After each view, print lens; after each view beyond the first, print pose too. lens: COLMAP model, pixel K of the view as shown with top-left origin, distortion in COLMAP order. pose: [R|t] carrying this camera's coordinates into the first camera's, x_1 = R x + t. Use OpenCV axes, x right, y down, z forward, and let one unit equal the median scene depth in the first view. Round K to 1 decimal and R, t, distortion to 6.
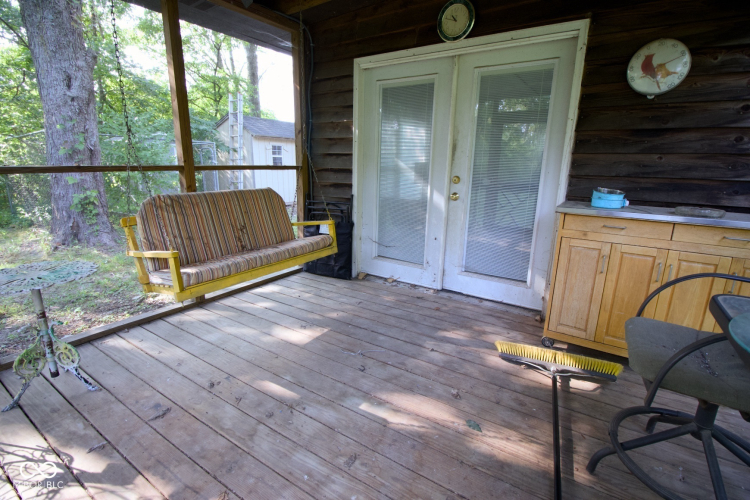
lens RADIAL K [[349.7, 0, 378.6], [0, 349.7, 249.7], [0, 0, 1]] dist [-0.019147, -0.000460]
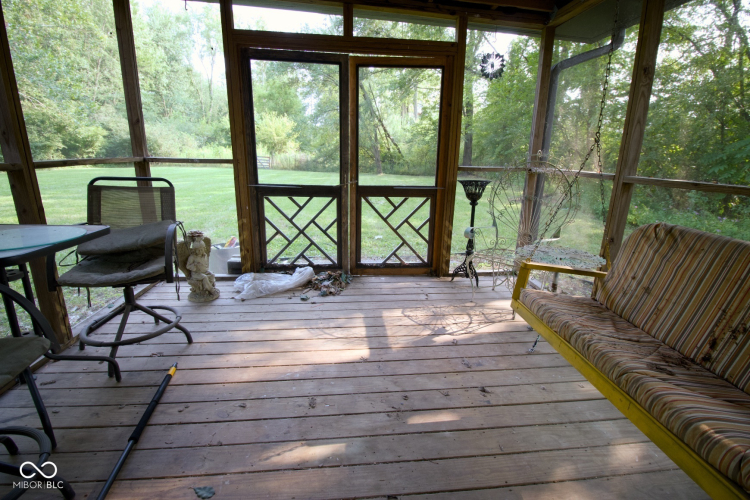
lens RADIAL K [[349.7, 0, 378.6], [0, 349.7, 249.7], [0, 0, 1]] dist [-0.019147, -0.000460]
pose [[-0.782645, 0.131012, -0.608525, 0.365583], [-0.187590, 0.882508, 0.431266, -0.397872], [0.593529, 0.451681, -0.666113, 1.484981]]
